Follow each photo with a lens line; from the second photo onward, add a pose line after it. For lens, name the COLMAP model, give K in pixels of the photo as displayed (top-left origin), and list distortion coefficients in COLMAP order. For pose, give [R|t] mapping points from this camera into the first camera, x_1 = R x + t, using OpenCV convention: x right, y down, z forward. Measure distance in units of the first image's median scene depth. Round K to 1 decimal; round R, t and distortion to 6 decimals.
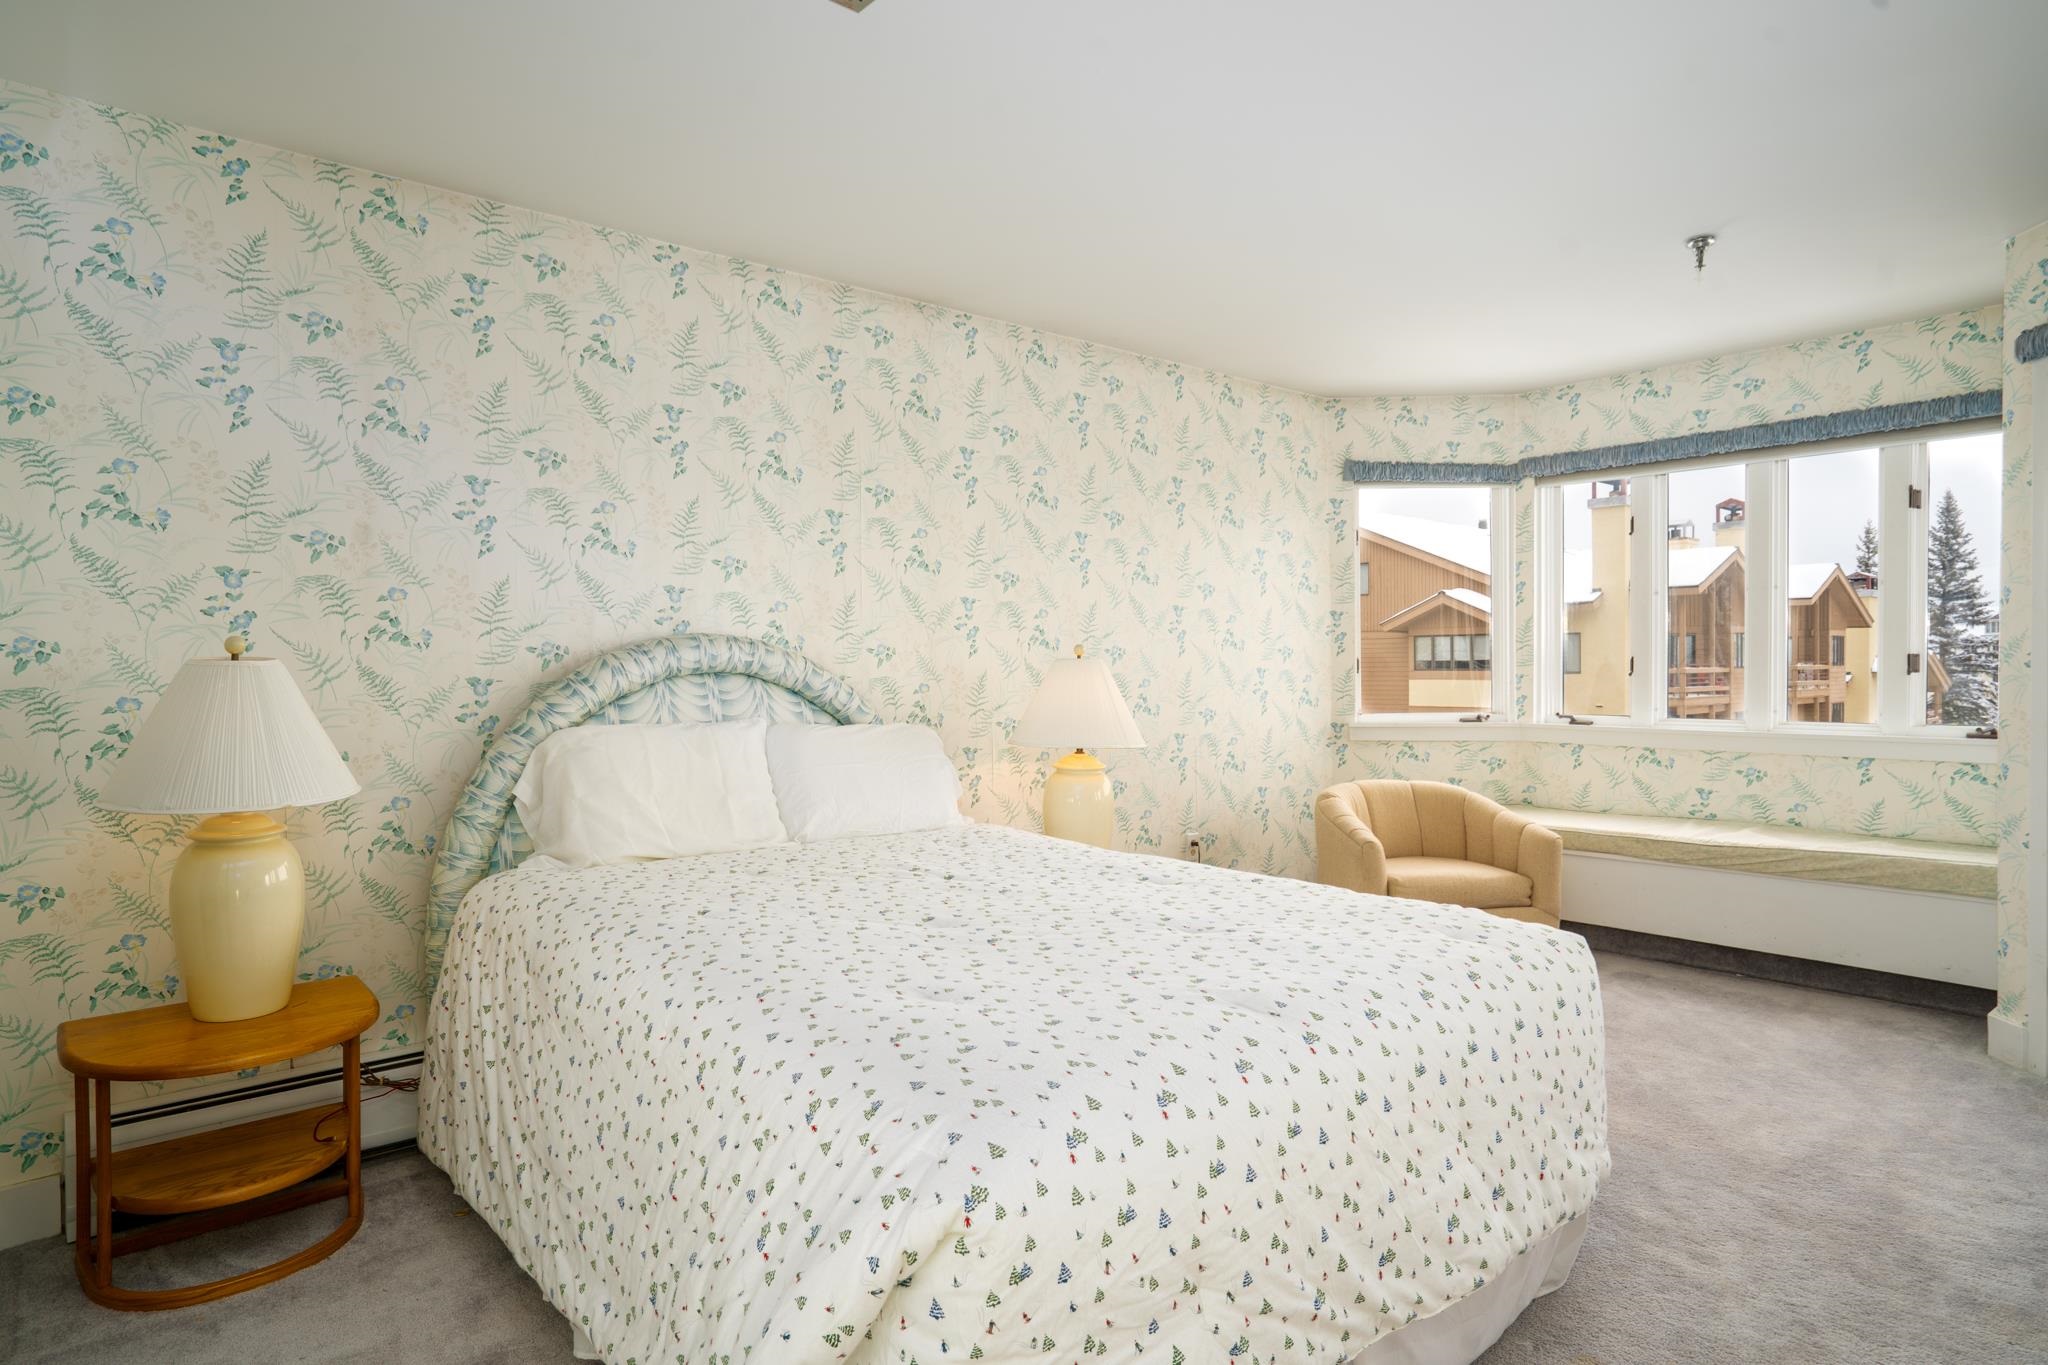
lens RADIAL K [[1183.8, 0, 1025.9], [0, 1183.8, 679.3], [0, 0, 1]] dist [-0.021037, -0.000069]
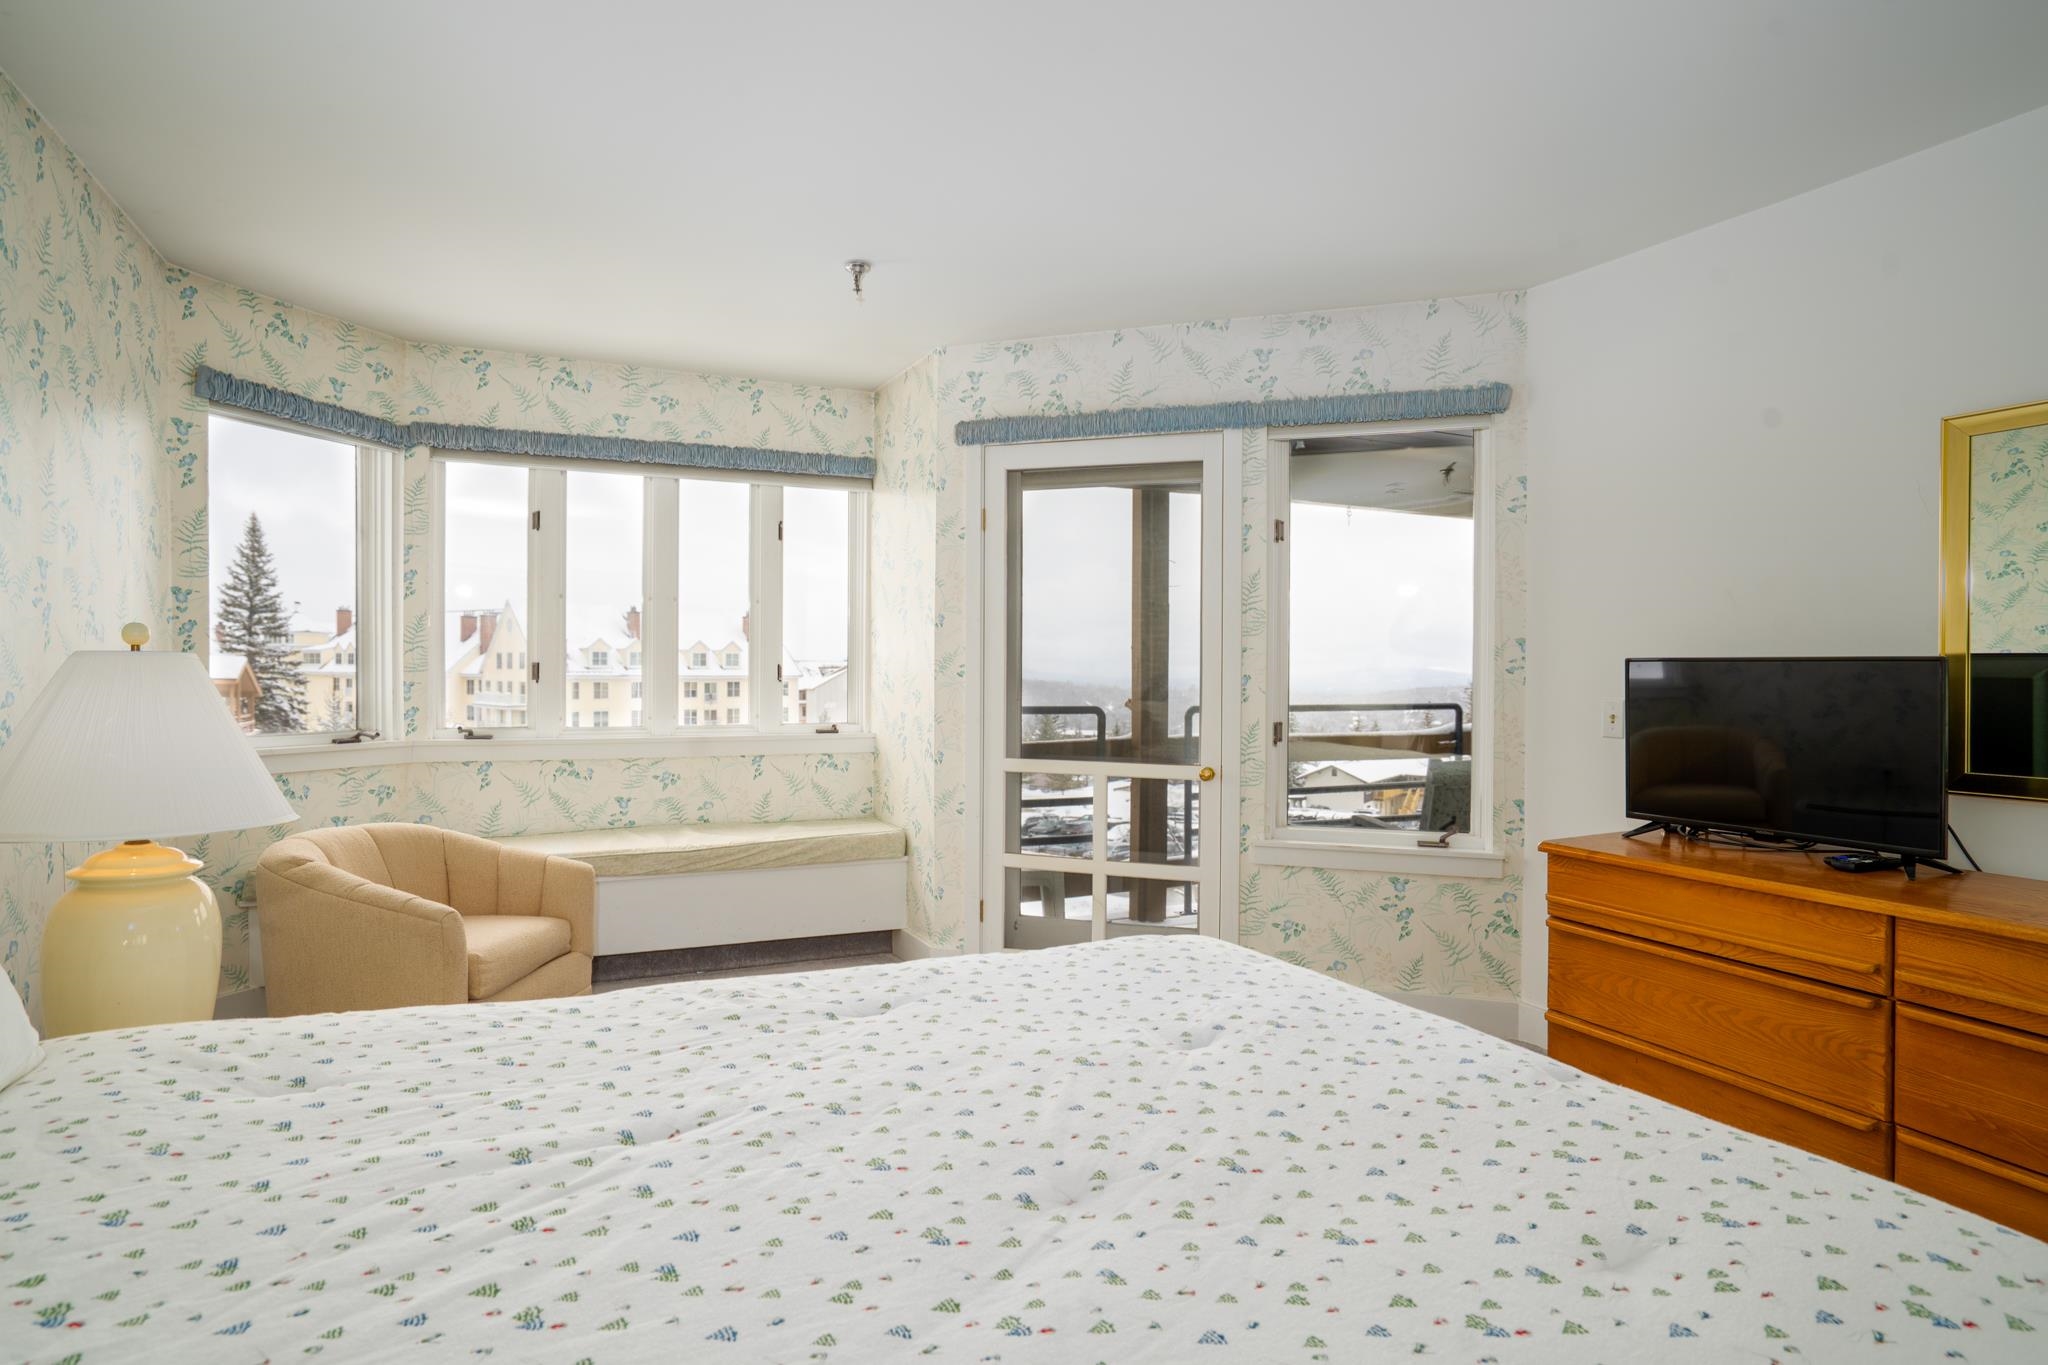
lens RADIAL K [[1123.4, 0, 1027.5], [0, 1123.4, 684.6], [0, 0, 1]] dist [-0.013016, 0.004902]
pose [[0.268645, -0.003206, 0.963234, -0.233677], [0.004215, 0.999989, 0.002152, -0.002324], [-0.963230, 0.003482, 0.268656, 0.398477]]
